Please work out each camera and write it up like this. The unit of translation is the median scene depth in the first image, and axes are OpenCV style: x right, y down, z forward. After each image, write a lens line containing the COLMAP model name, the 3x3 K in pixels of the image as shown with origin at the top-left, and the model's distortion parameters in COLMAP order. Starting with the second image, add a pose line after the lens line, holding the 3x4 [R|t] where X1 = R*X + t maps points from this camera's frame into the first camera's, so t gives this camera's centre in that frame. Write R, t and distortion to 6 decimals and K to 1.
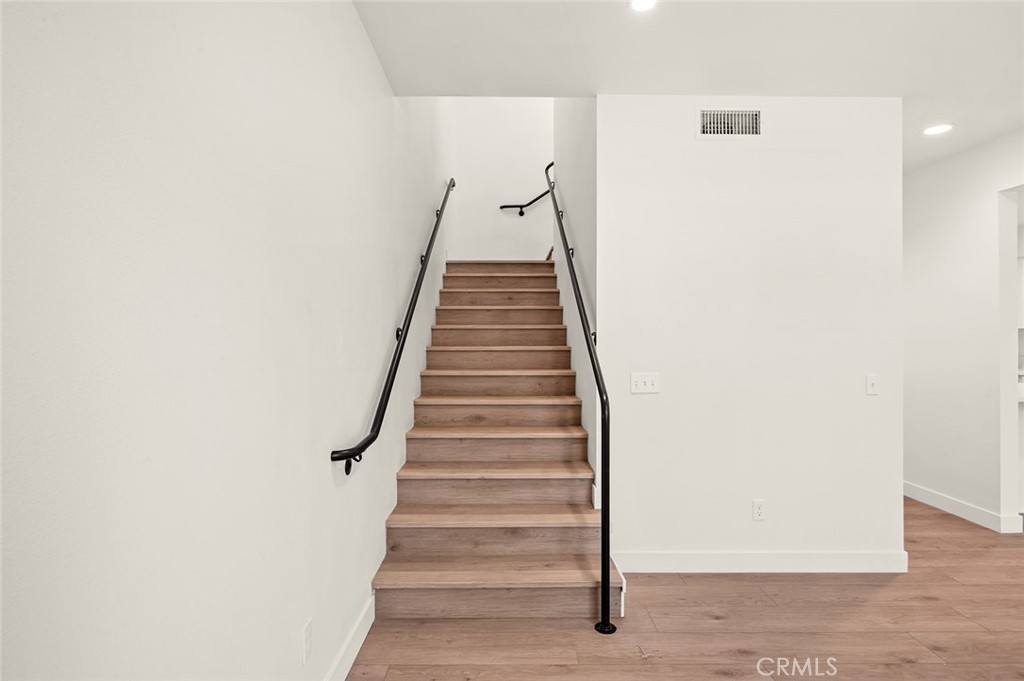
lens RADIAL K [[515.6, 0, 509.2], [0, 515.6, 339.9], [0, 0, 1]] dist [-0.005772, -0.000876]
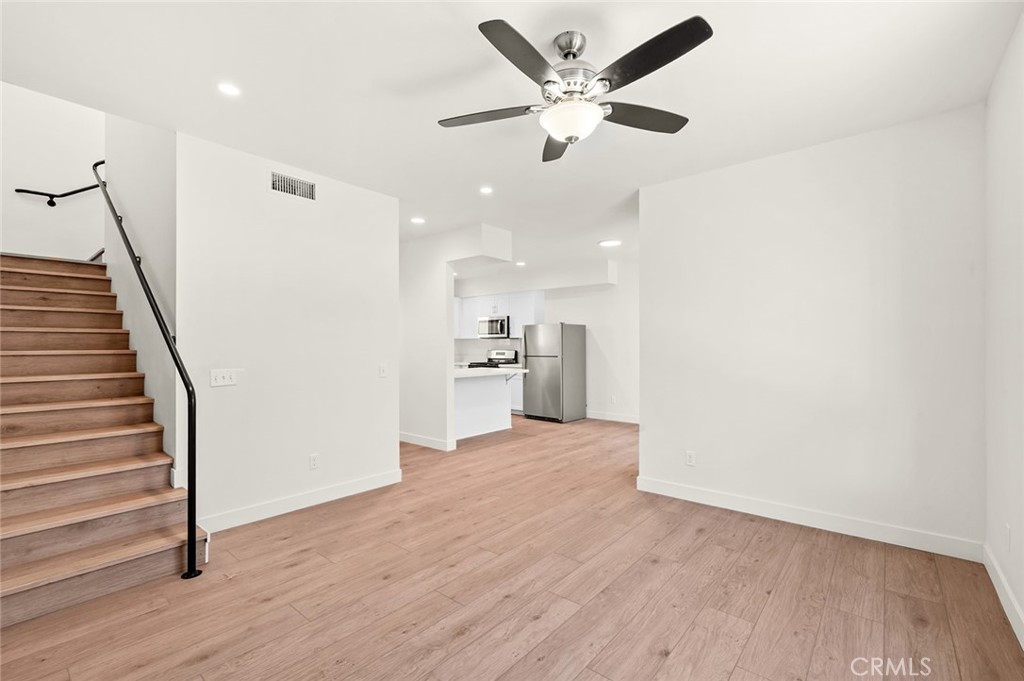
lens RADIAL K [[444.3, 0, 509.7], [0, 444.3, 341.7], [0, 0, 1]] dist [0.004061, 0.001814]
pose [[0.647048, 0.005400, 0.762430, -0.107429], [0.003274, 0.999946, -0.009861, 0.009792], [-0.762442, 0.008877, 0.646995, -0.218075]]
